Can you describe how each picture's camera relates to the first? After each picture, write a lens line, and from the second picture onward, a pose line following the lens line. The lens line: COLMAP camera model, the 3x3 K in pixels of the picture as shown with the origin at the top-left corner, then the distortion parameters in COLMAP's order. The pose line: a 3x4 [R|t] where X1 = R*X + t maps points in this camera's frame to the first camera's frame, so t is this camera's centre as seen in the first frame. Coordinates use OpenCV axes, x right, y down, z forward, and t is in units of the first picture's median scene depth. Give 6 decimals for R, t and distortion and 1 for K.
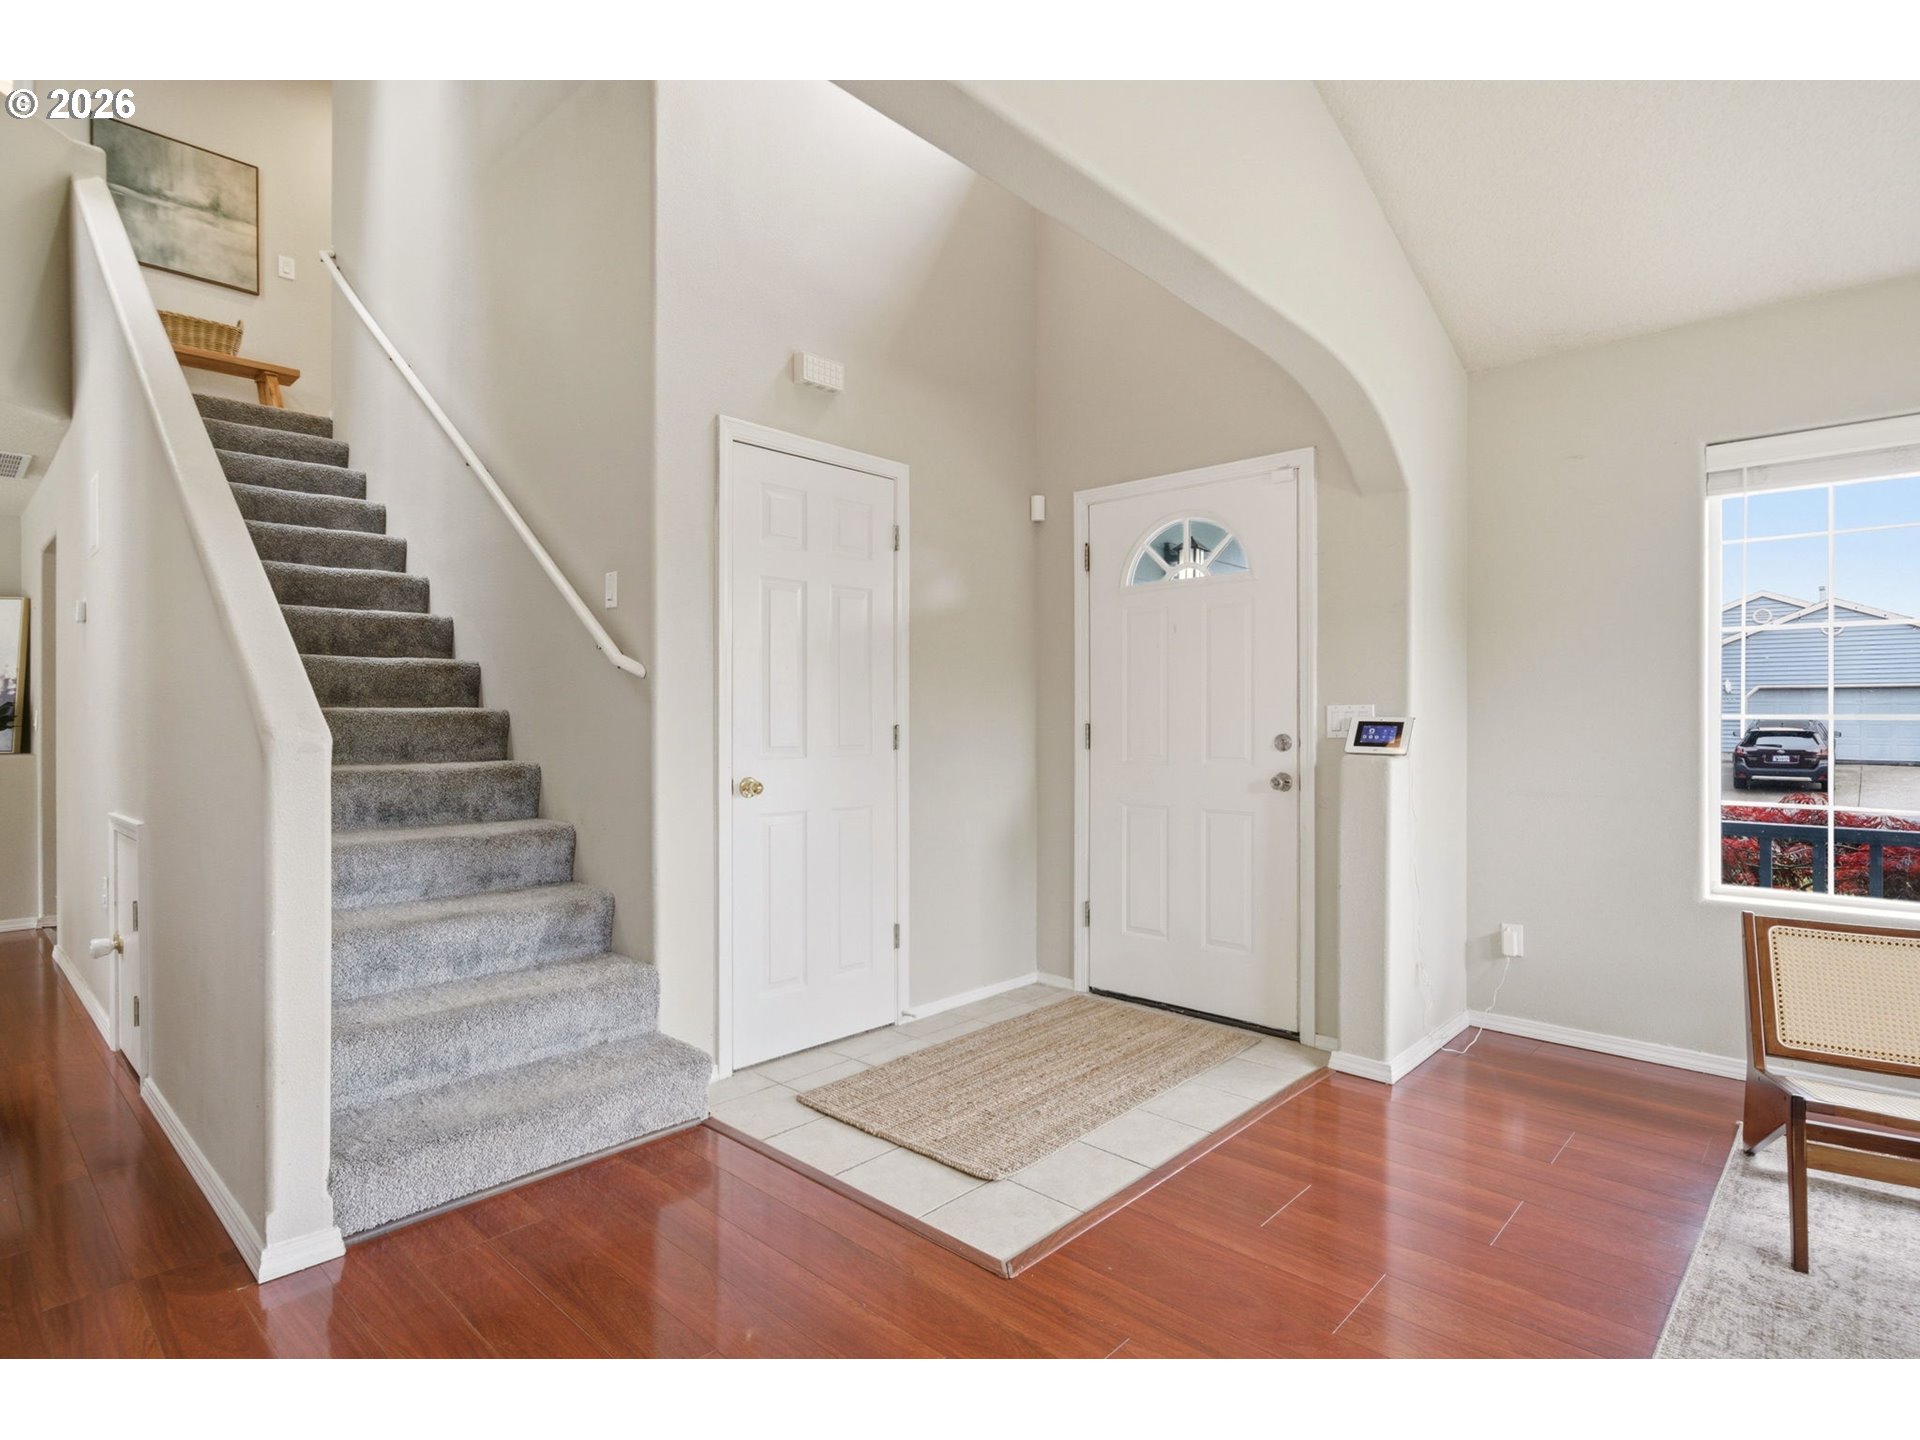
lens RADIAL K [[1001.7, 0, 960.0], [0, 1001.7, 720.0], [0, 0, 1]] dist [-0.001765, -0.000446]
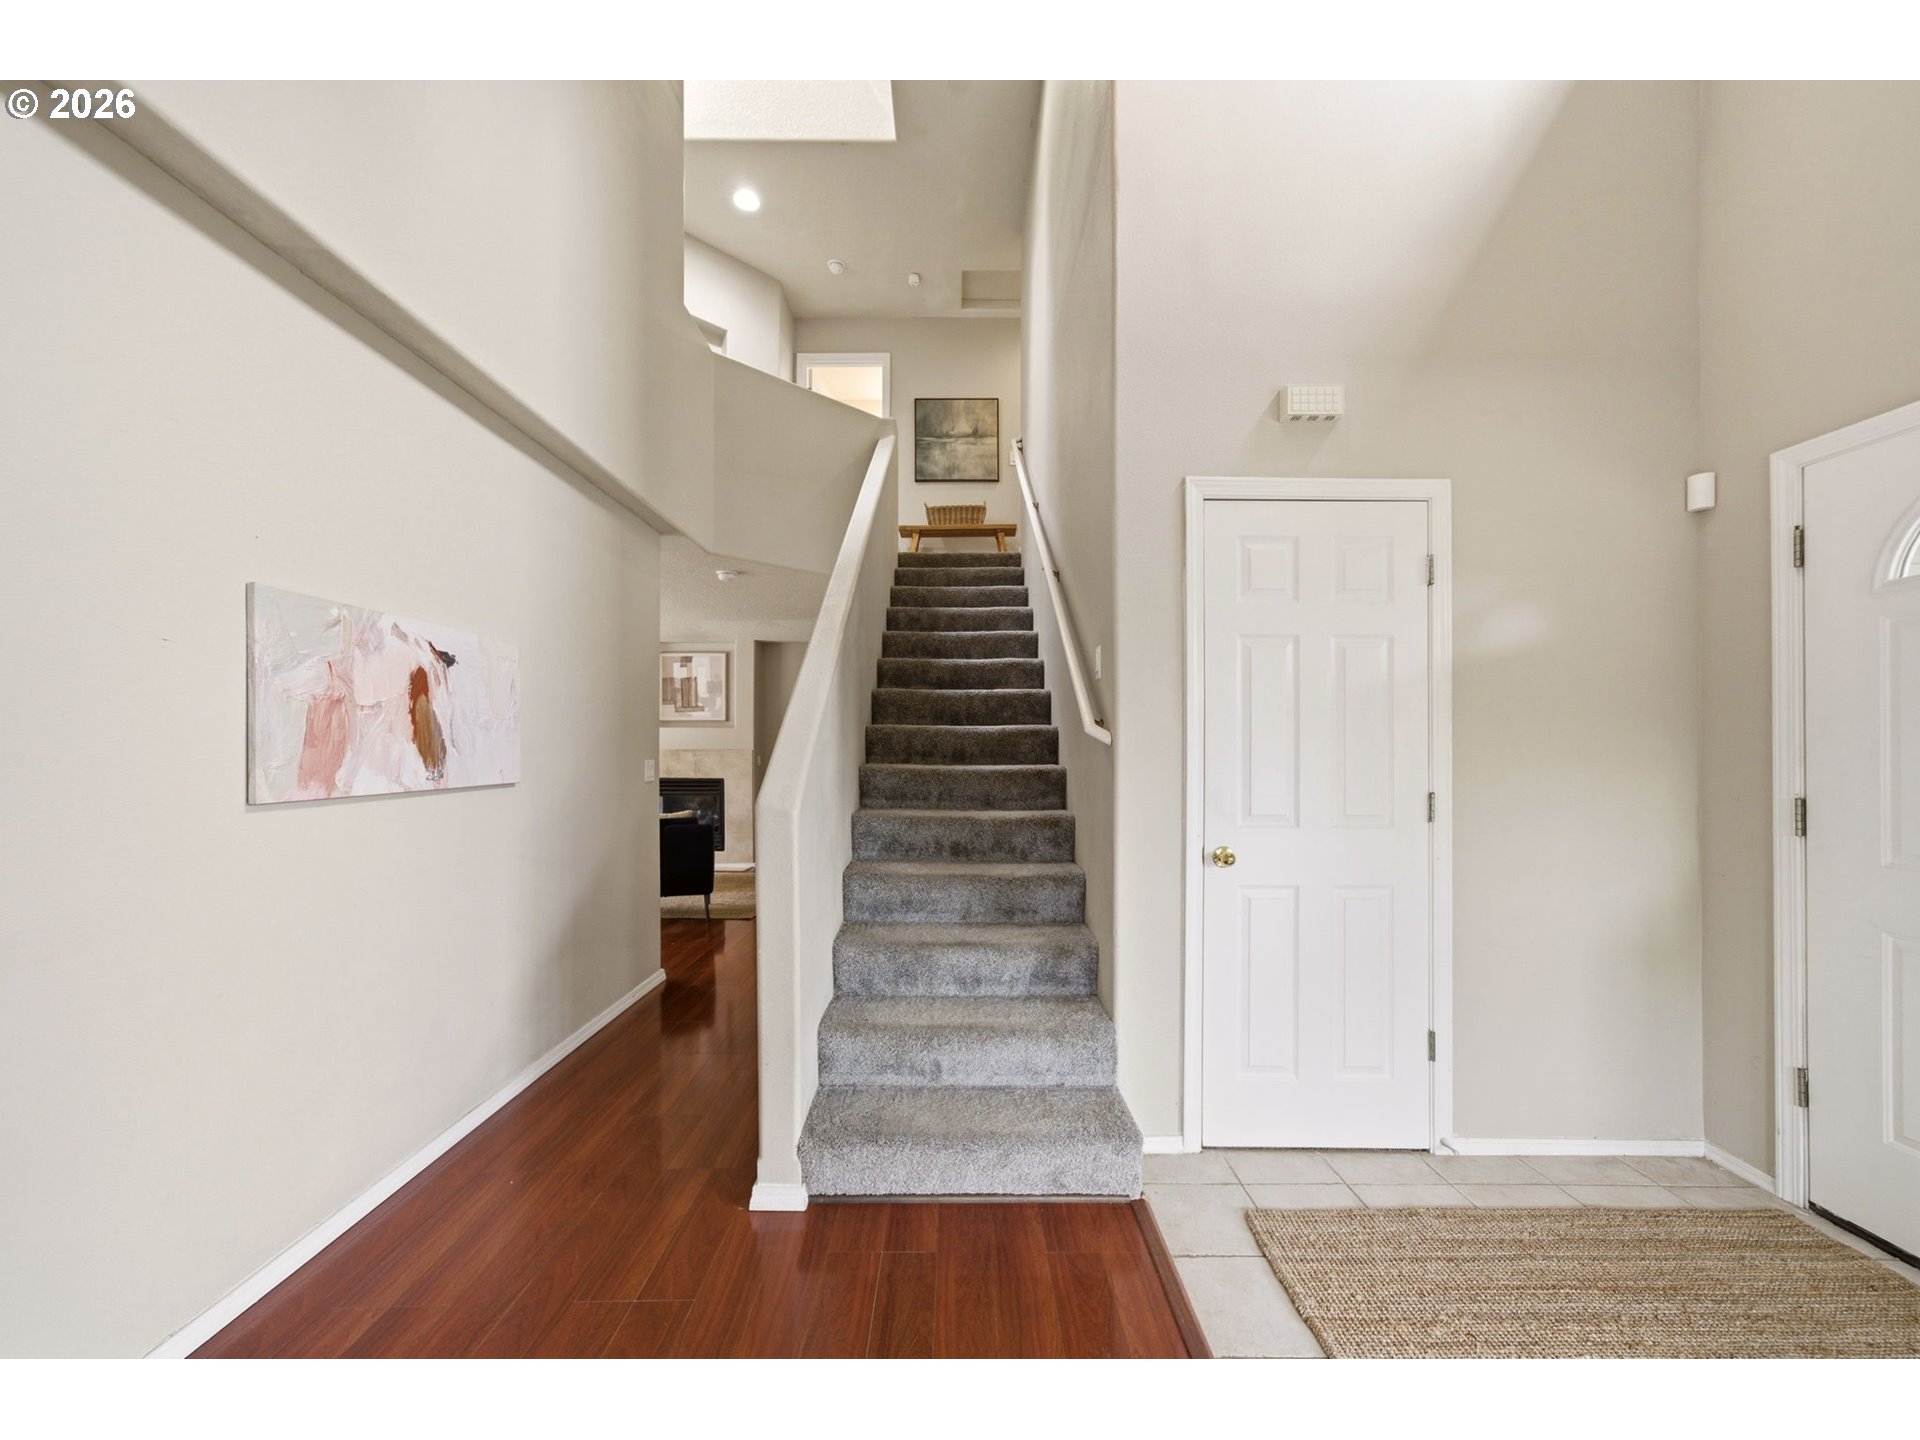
lens RADIAL K [[735.4, 0, 1009.0], [0, 735.4, 738.1], [0, 0, 1]] dist [-0.022027, 0.014535]
pose [[0.673178, -0.006261, -0.739454, 0.173363], [0.000910, 0.999970, -0.007638, -0.042191], [0.739480, 0.004469, 0.673164, 0.377654]]
